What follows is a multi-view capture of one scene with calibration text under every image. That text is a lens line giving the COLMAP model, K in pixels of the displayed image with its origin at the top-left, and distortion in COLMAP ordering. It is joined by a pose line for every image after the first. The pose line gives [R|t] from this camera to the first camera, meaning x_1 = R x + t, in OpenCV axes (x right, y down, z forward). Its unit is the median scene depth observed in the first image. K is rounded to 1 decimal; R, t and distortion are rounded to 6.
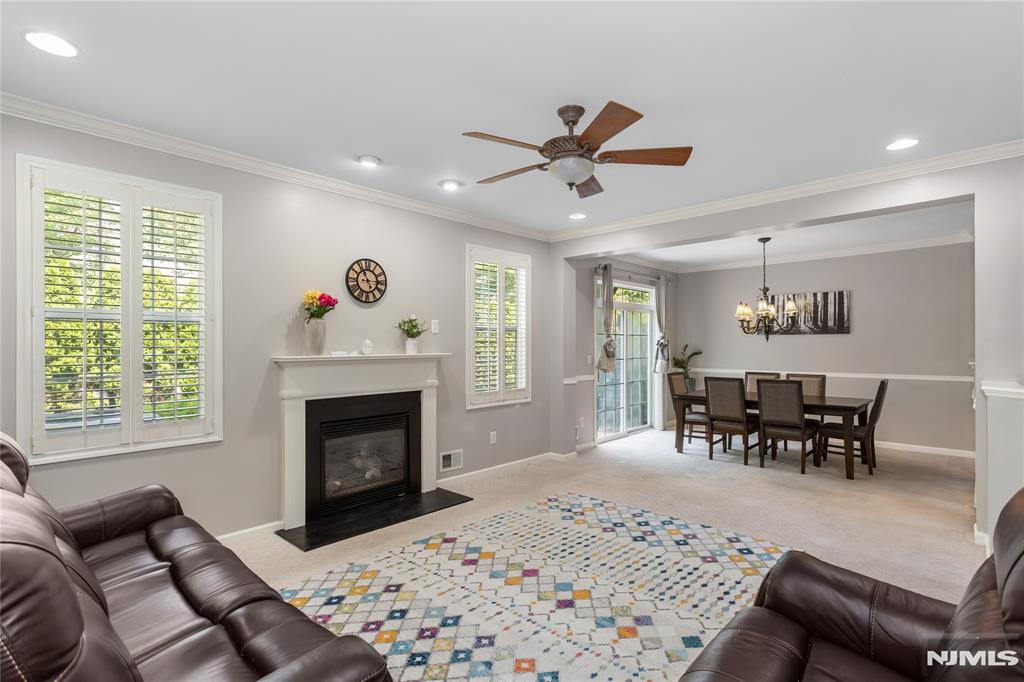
lens RADIAL K [[489.8, 0, 514.0], [0, 489.8, 346.9], [0, 0, 1]] dist [-0.001802, 0.003558]
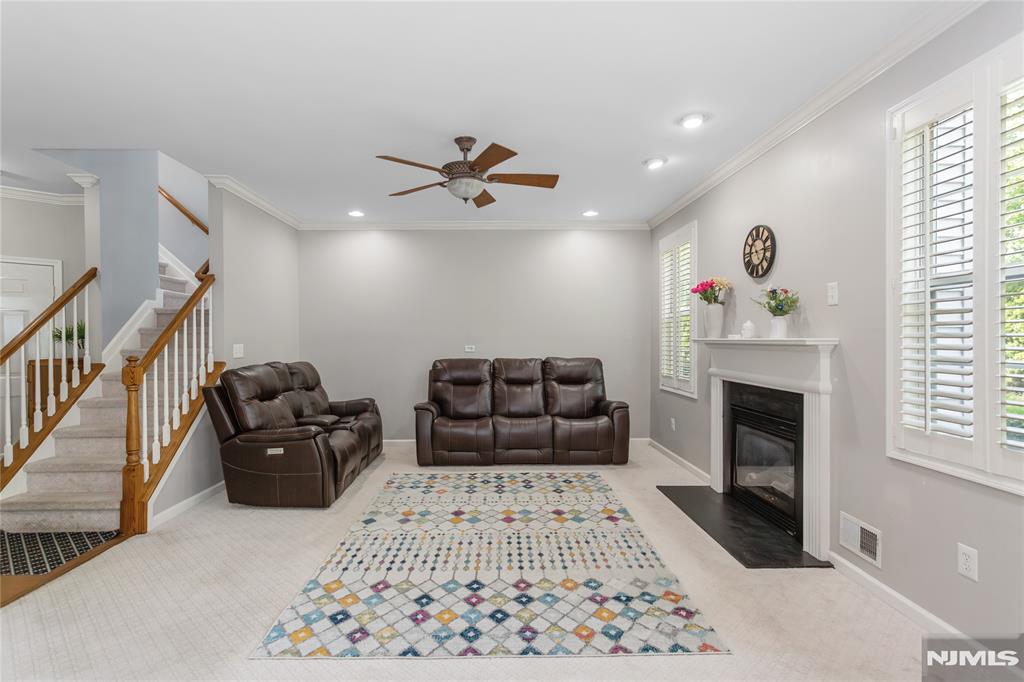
lens RADIAL K [[489.8, 0, 486.8], [0, 489.8, 345.4], [0, 0, 1]] dist [-0.001802, 0.003558]
pose [[-0.730613, 0.014250, -0.682643, 0.738783], [0.001661, 0.999816, 0.019093, 0.014372], [0.682790, 0.012816, -0.730503, 1.539934]]
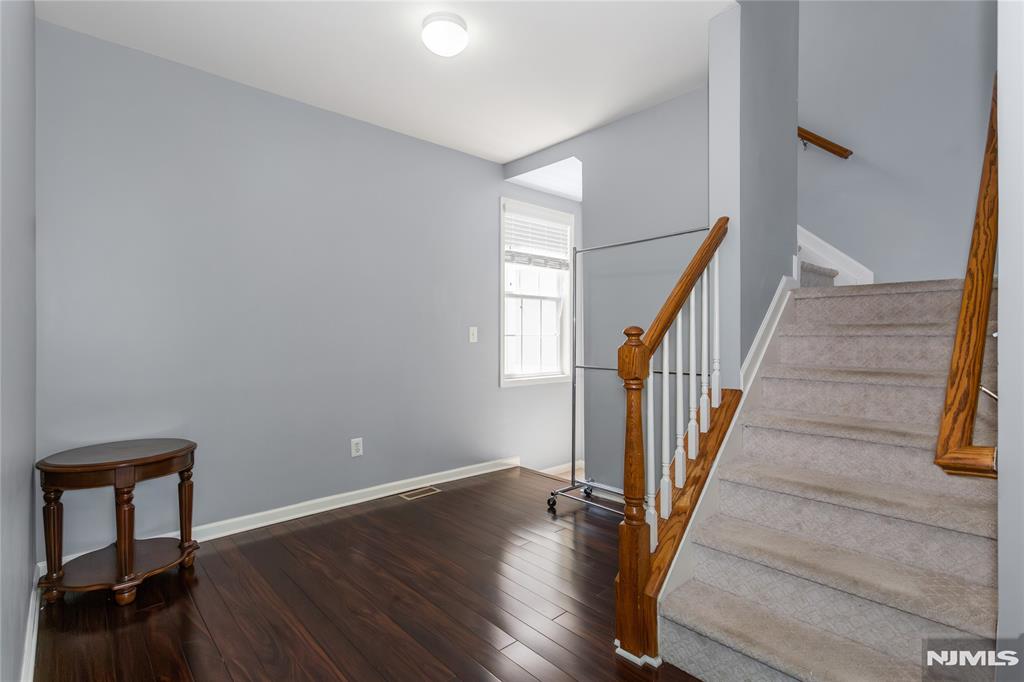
lens RADIAL K [[489.8, 0, 516.9], [0, 489.8, 344.6], [0, 0, 1]] dist [-0.001802, 0.003558]
pose [[-0.994843, 0.011666, 0.100752, 0.668242], [0.012280, 0.999910, 0.005480, 0.064641], [-0.100679, 0.006689, -0.994896, 0.944931]]
